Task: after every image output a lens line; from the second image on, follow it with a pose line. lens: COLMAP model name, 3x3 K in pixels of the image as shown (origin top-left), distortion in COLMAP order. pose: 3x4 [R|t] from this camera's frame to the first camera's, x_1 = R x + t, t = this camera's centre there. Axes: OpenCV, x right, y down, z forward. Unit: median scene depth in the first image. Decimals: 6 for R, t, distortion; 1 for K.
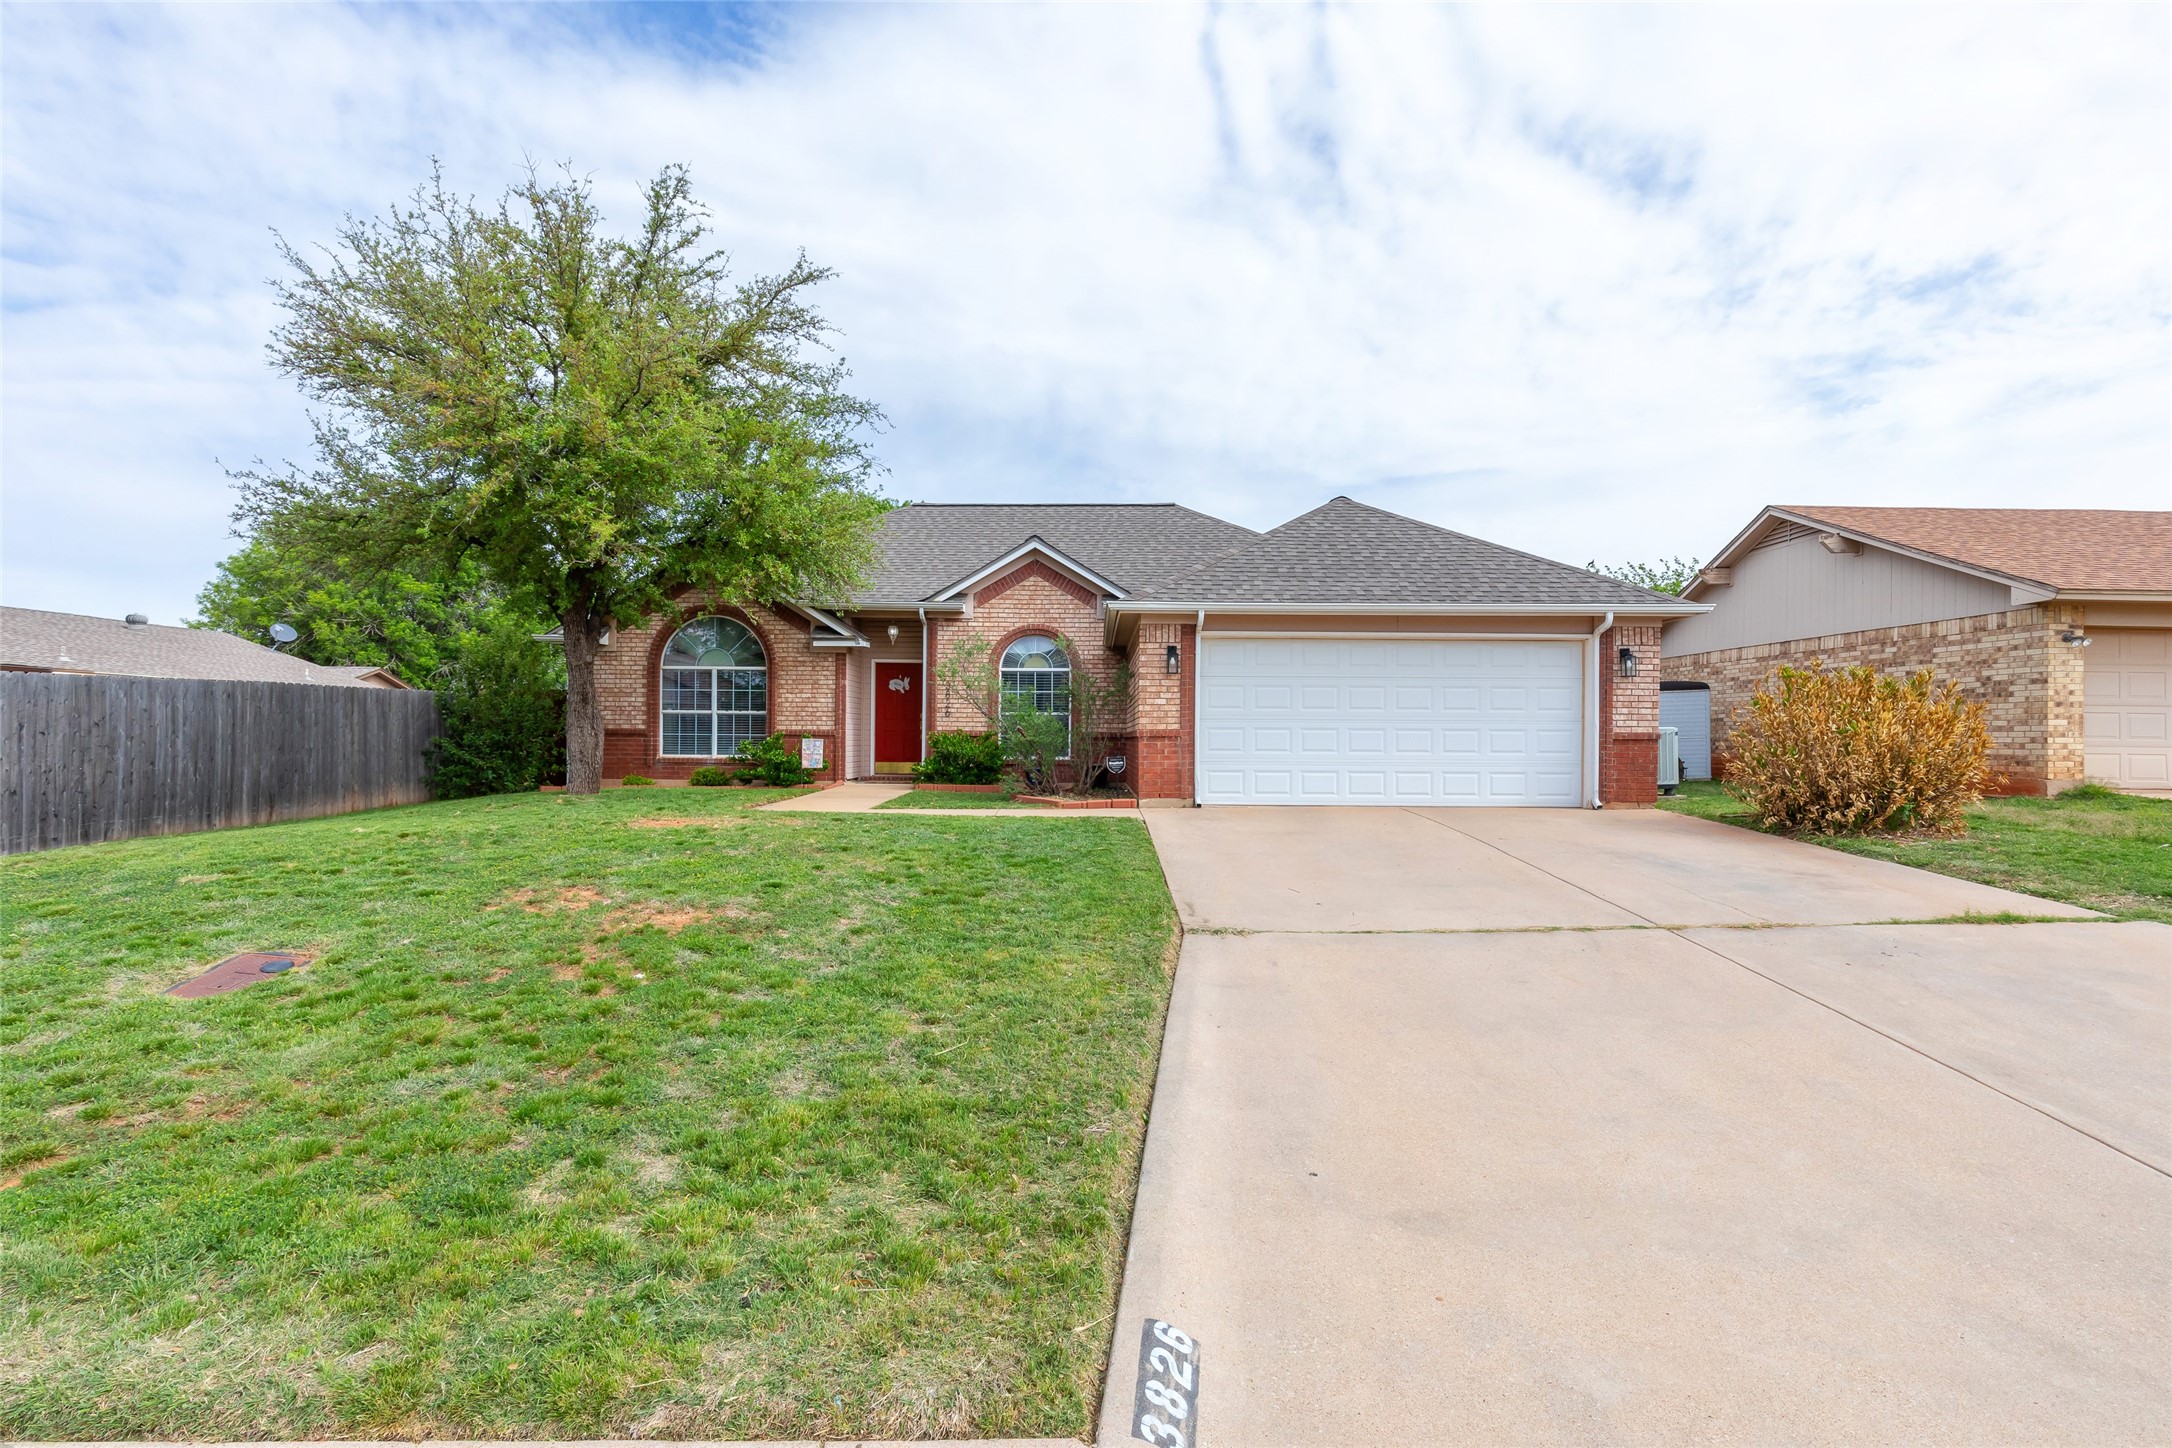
lens RADIAL K [[1085.4, 0, 1053.7], [0, 1085.4, 723.6], [0, 0, 1]] dist [0.003005, -0.002304]
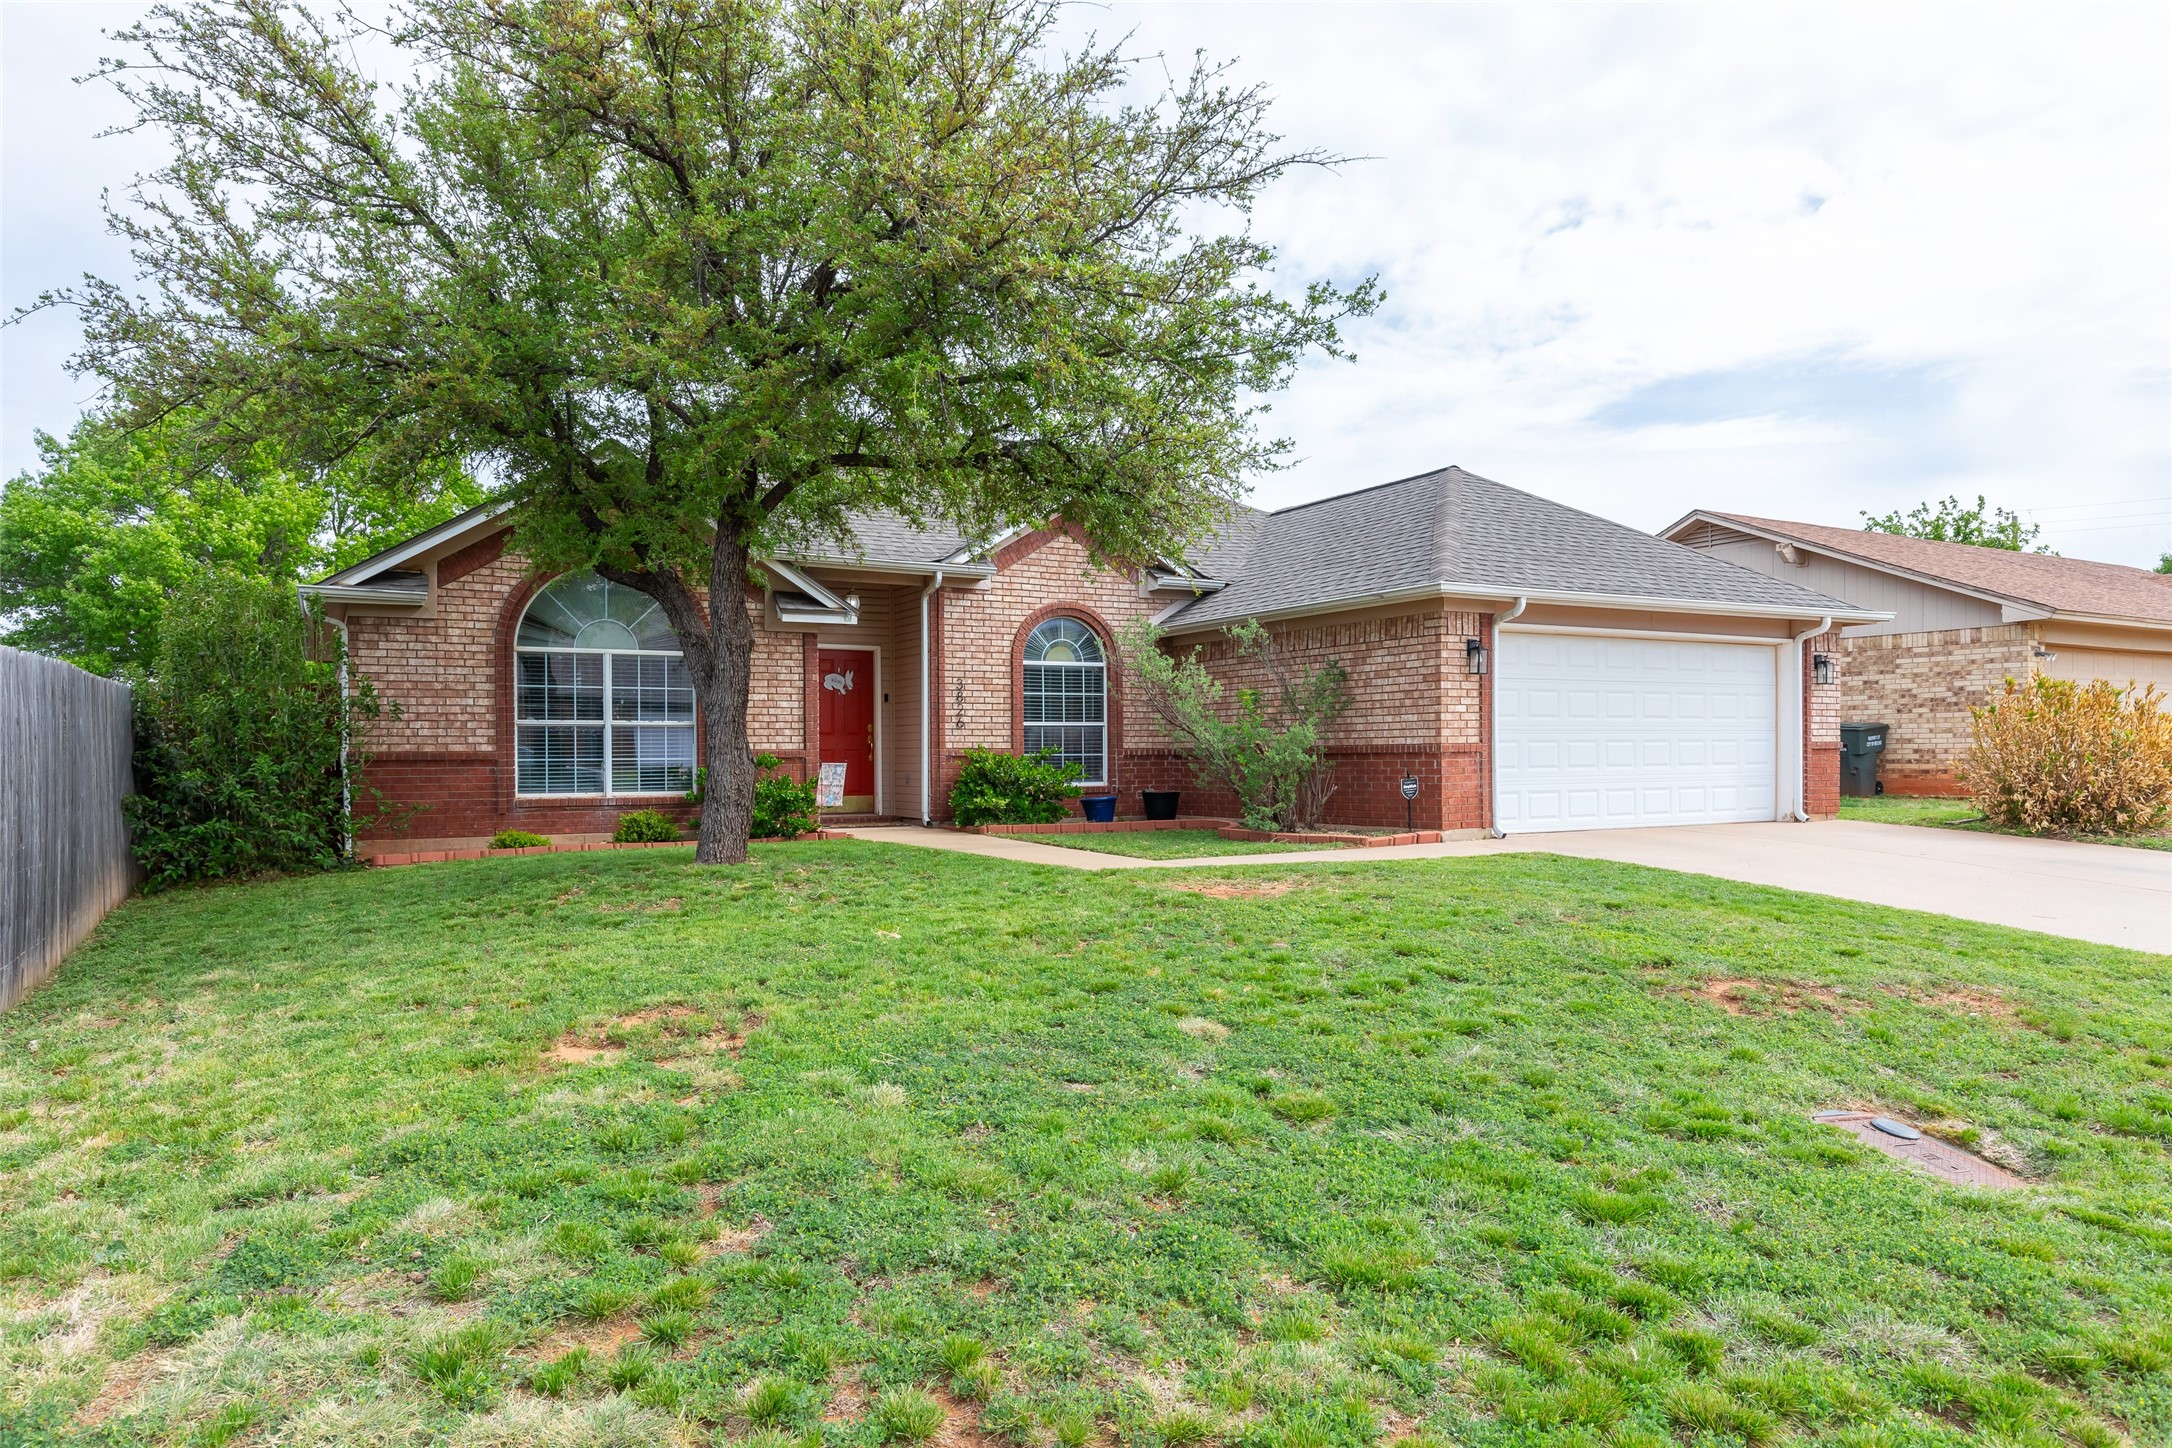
lens RADIAL K [[1412.1, 0, 1097.1], [0, 1412.1, 737.1], [0, 0, 1]] dist [0.010337, -0.001385]
pose [[0.867404, -0.007599, 0.497547, -0.476778], [0.007197, 0.999970, 0.002725, -0.002647], [-0.497553, 0.001217, 0.867433, 0.164970]]
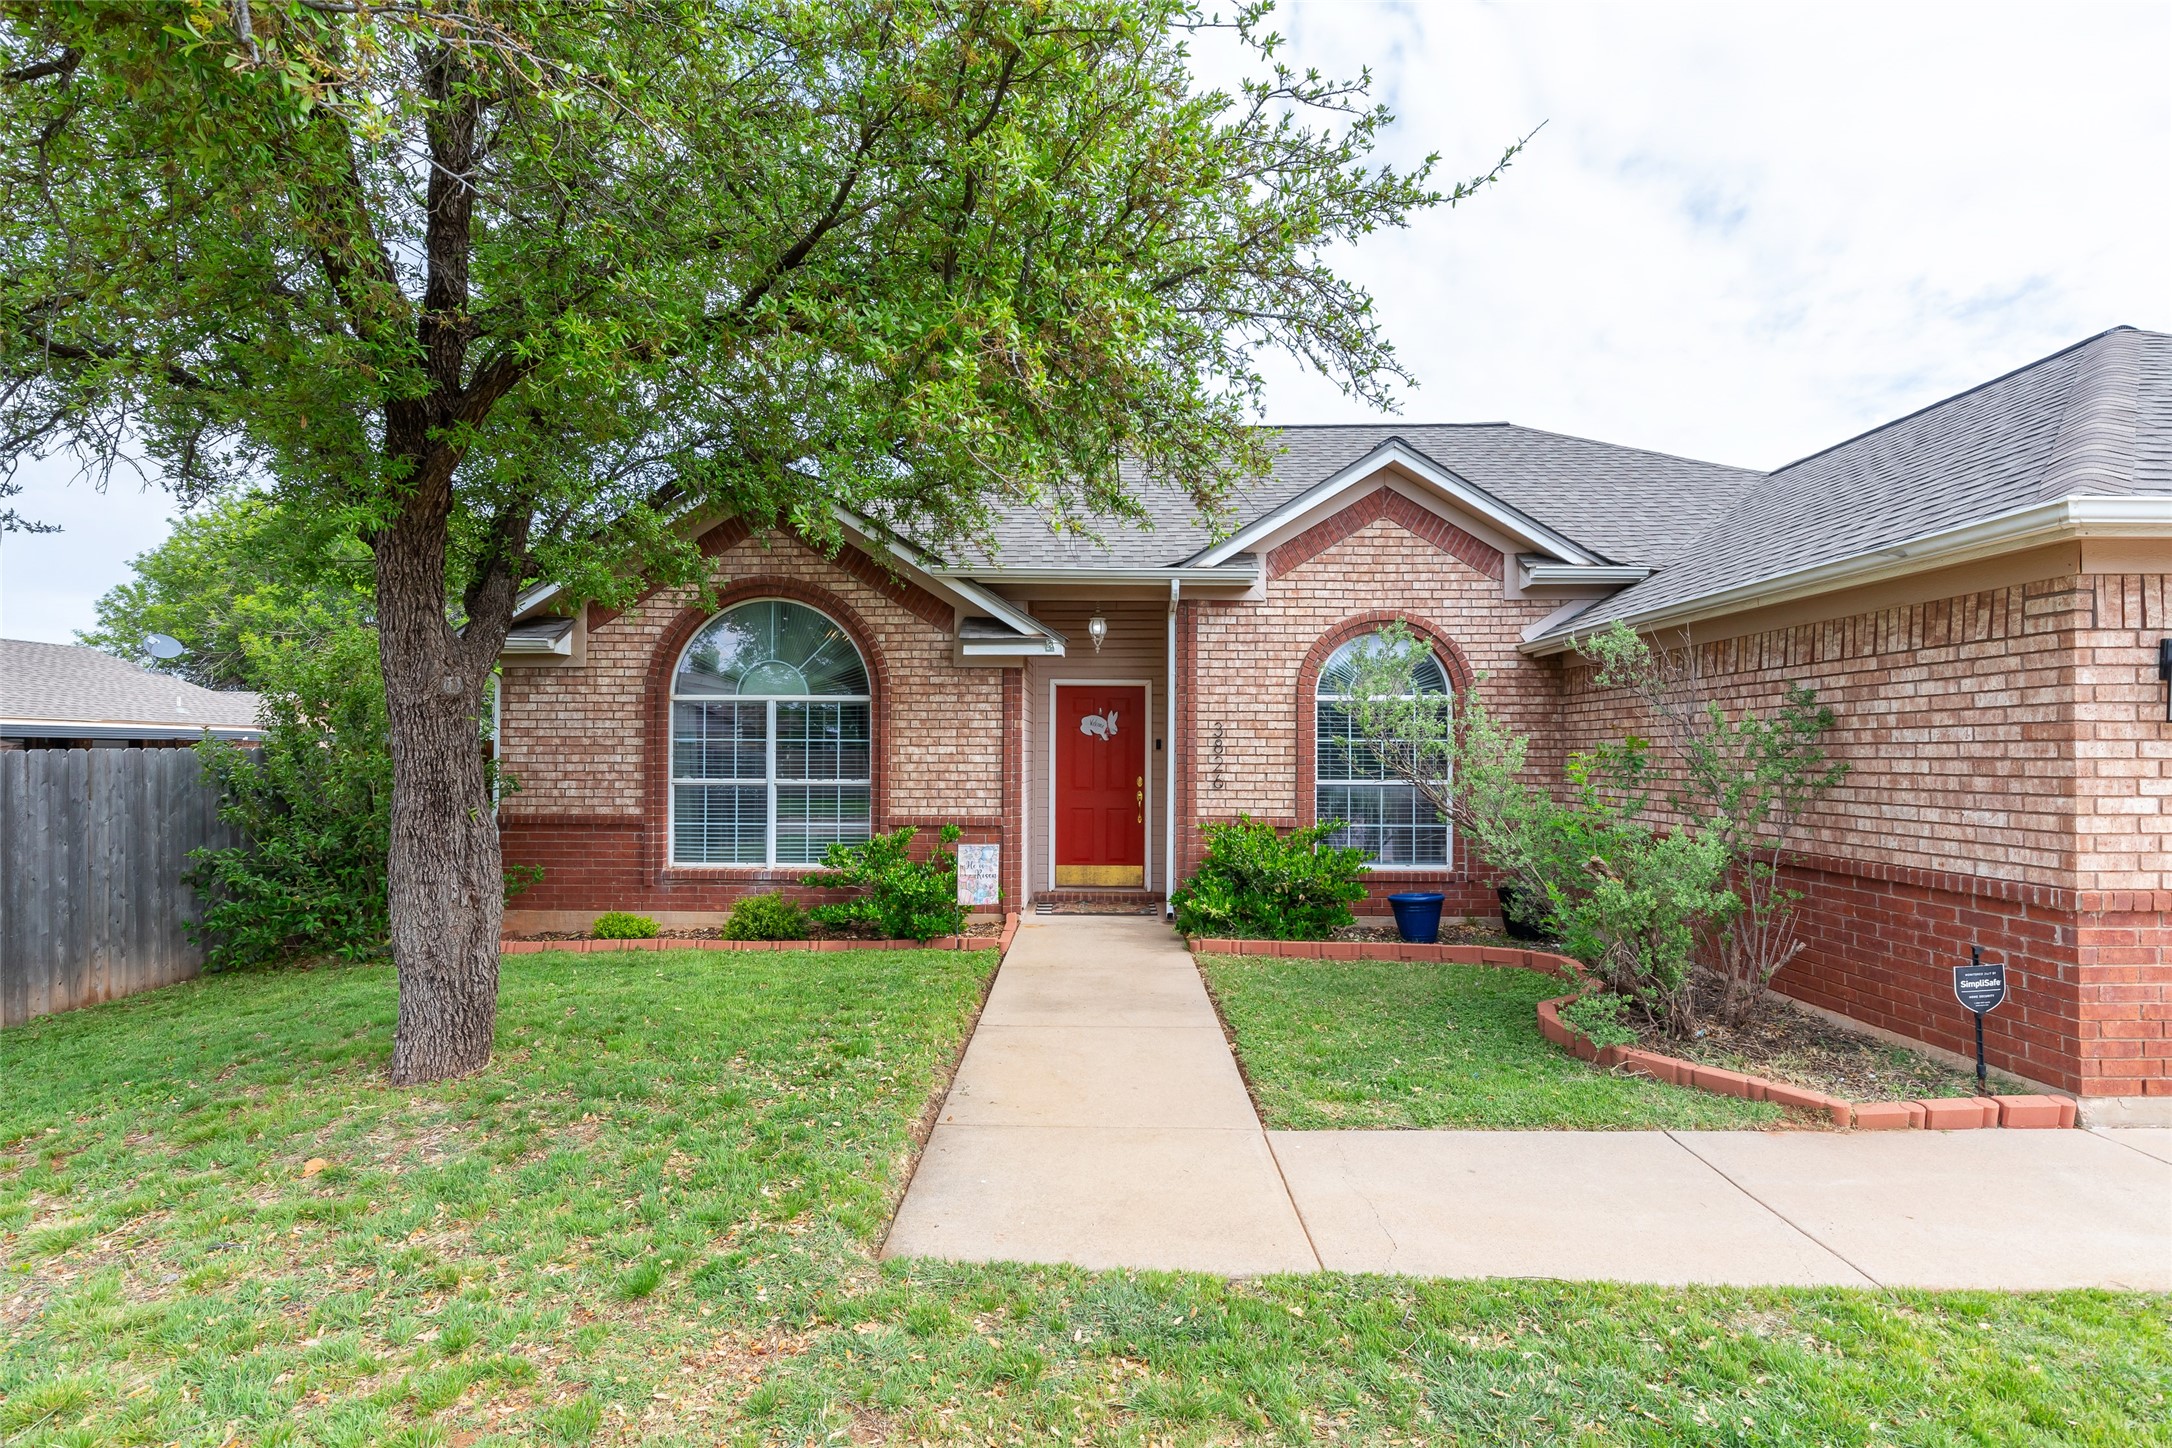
lens RADIAL K [[1085.4, 0, 1059.4], [0, 1085.4, 728.2], [0, 0, 1]] dist [0.003005, -0.002304]
pose [[0.999890, -0.004270, -0.014238, -0.167099], [0.004102, 0.999922, -0.011808, -0.029992], [0.014287, 0.011749, 0.999829, 0.480088]]
